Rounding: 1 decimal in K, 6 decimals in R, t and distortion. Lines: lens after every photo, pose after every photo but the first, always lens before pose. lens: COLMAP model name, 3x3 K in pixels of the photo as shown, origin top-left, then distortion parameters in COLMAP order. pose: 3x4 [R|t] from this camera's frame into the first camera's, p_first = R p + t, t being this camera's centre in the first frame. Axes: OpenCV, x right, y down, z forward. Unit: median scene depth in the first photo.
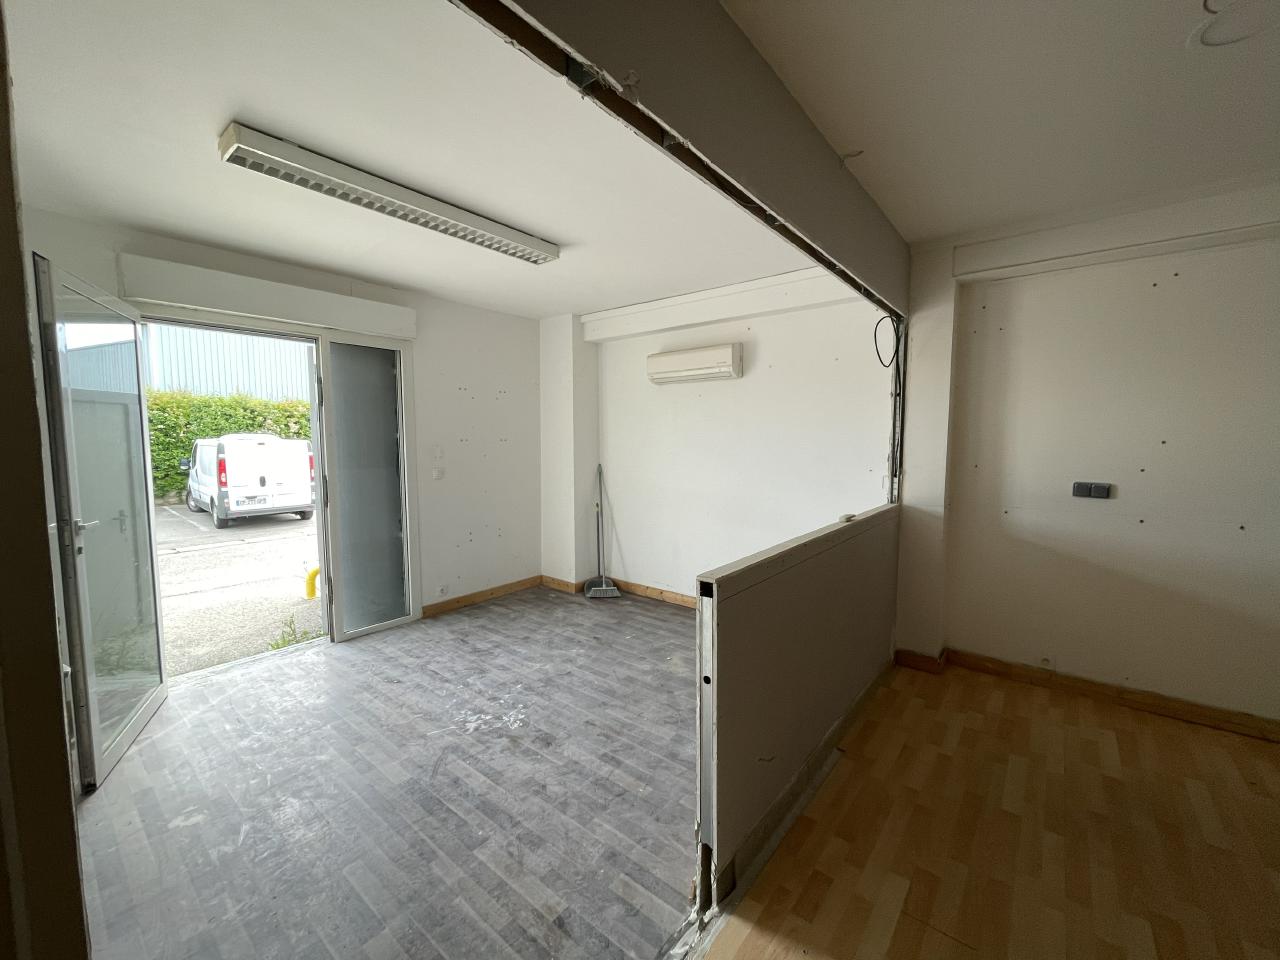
lens RADIAL K [[515.0, 0, 640.0], [0, 515.0, 477.9], [0, 0, 1]] dist [-0.002173, -0.000071]
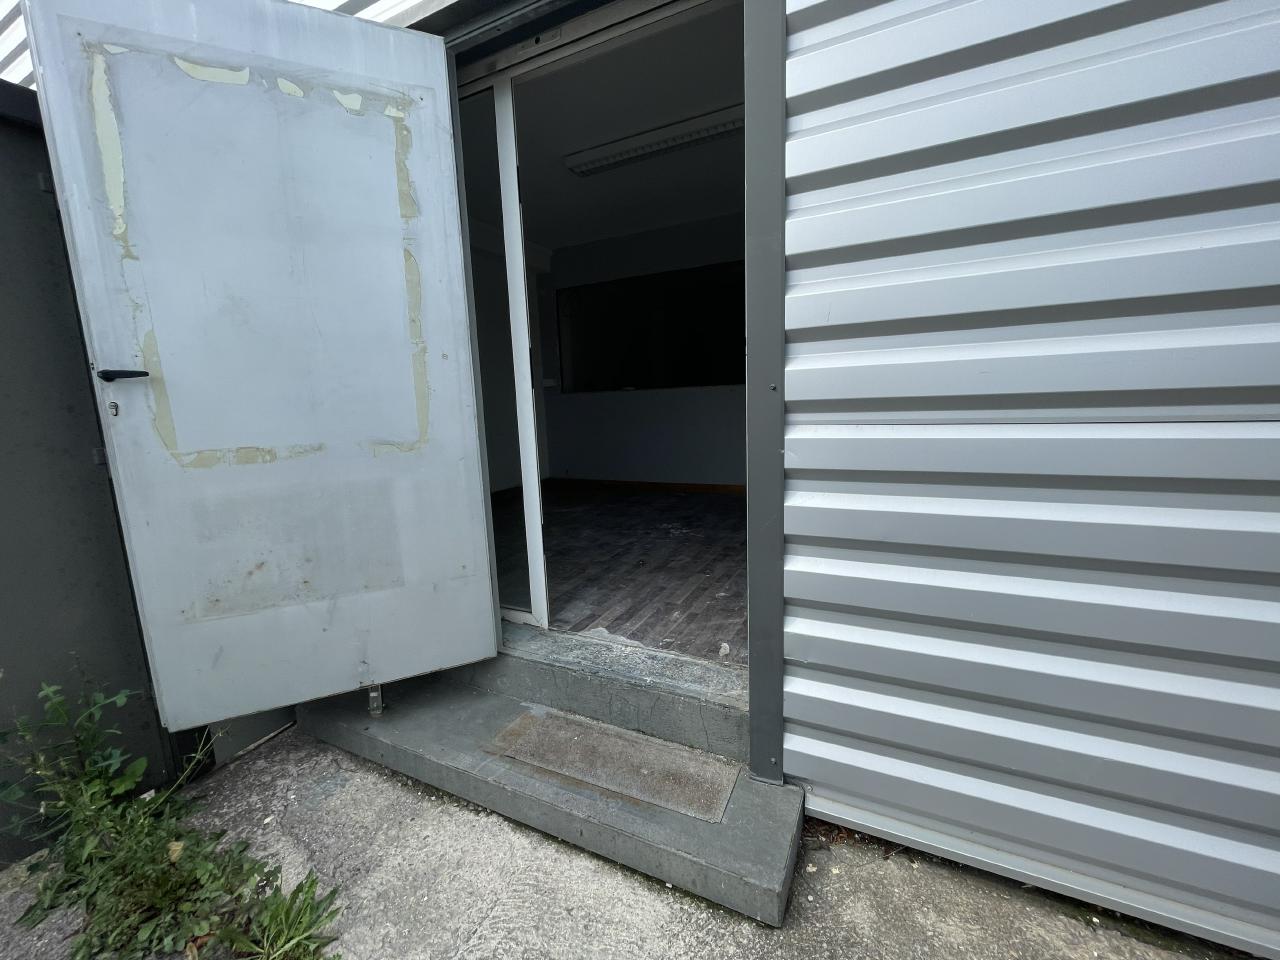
lens RADIAL K [[515.0, 0, 640.0], [0, 515.0, 477.9], [0, 0, 1]] dist [-0.002173, -0.000071]
pose [[-0.221916, -0.139623, 0.965018, -1.116141], [0.115219, 0.979006, 0.168143, 0.059257], [-0.968234, 0.148502, -0.201169, 0.939982]]
